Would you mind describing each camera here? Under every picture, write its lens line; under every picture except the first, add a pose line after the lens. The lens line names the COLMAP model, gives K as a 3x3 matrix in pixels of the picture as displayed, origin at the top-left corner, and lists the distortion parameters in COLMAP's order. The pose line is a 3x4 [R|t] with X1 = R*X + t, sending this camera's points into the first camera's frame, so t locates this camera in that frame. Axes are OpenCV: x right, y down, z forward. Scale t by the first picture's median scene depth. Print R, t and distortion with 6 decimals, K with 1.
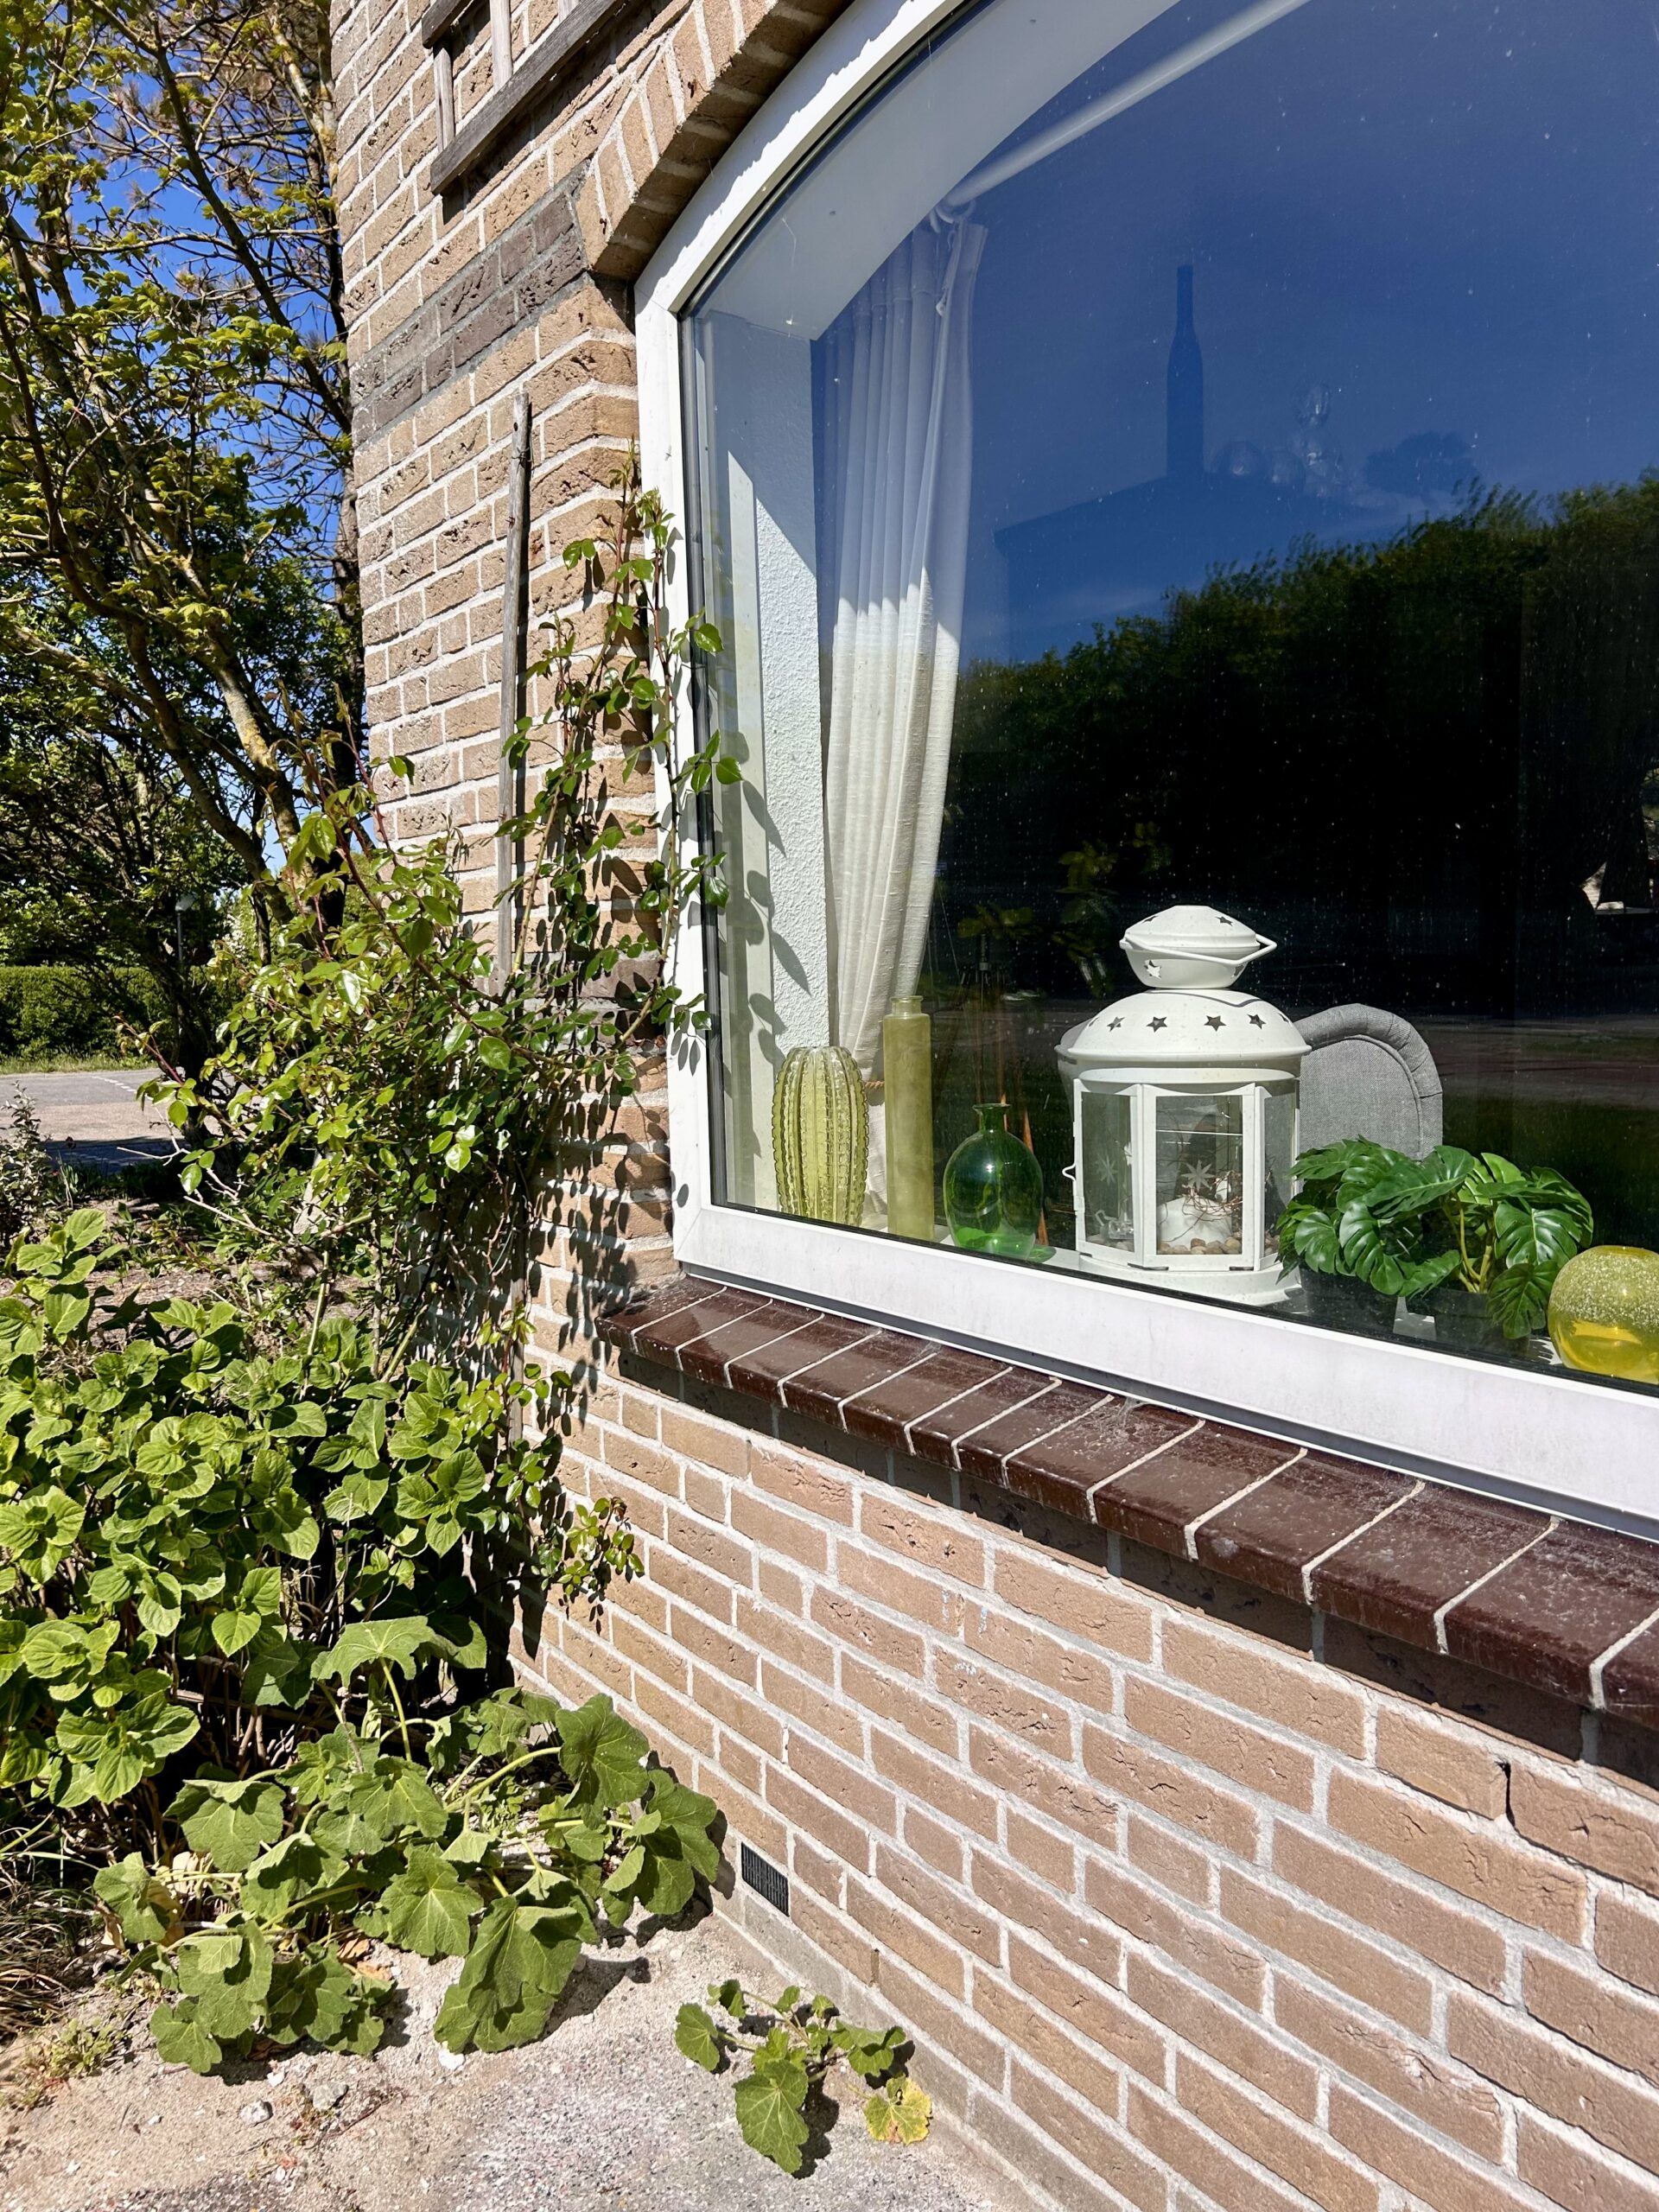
lens RADIAL K [[1662.3, 0, 823.4], [0, 1662.3, 1119.0], [0, 0, 1]] dist [0.055975, -0.066890]
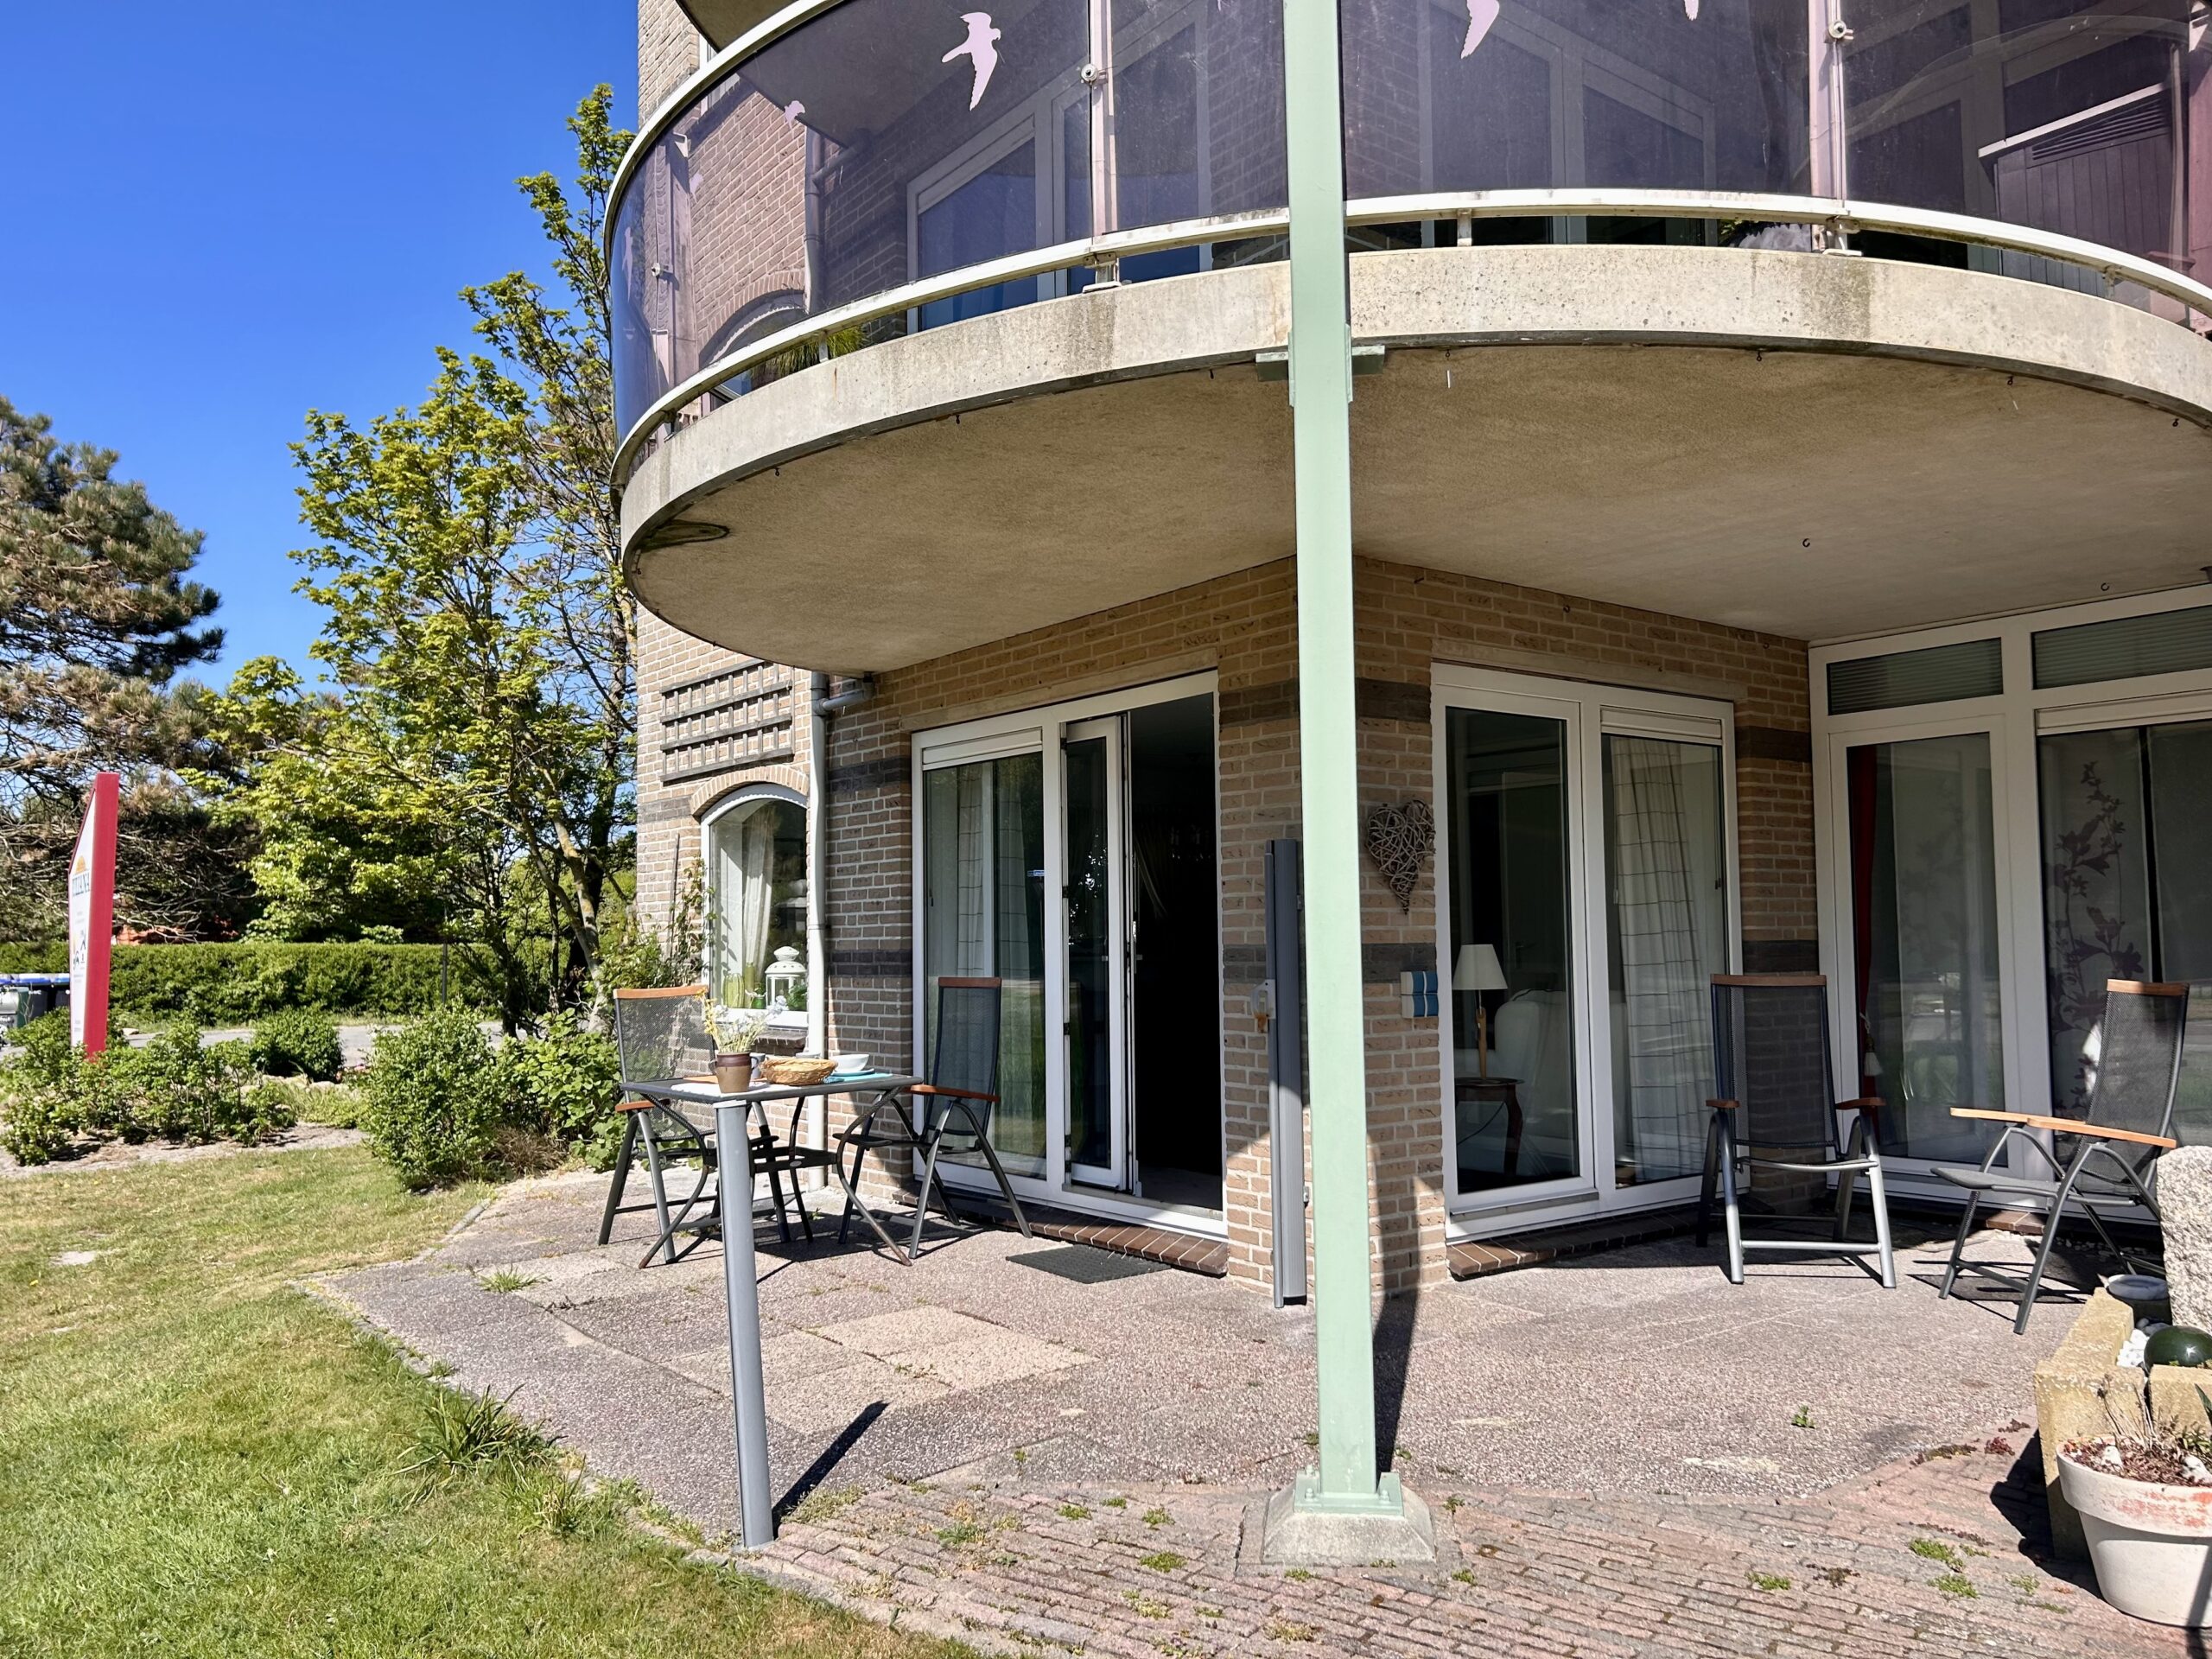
lens RADIAL K [[1662.3, 0, 1119.7], [0, 1662.3, 826.1], [0, 0, 1]] dist [0.055975, -0.066890]
pose [[0.998616, 0.016263, 0.050022, 0.819861], [-0.007867, 0.986482, -0.163678, 0.300133], [-0.052008, 0.163058, 0.985245, -3.659950]]
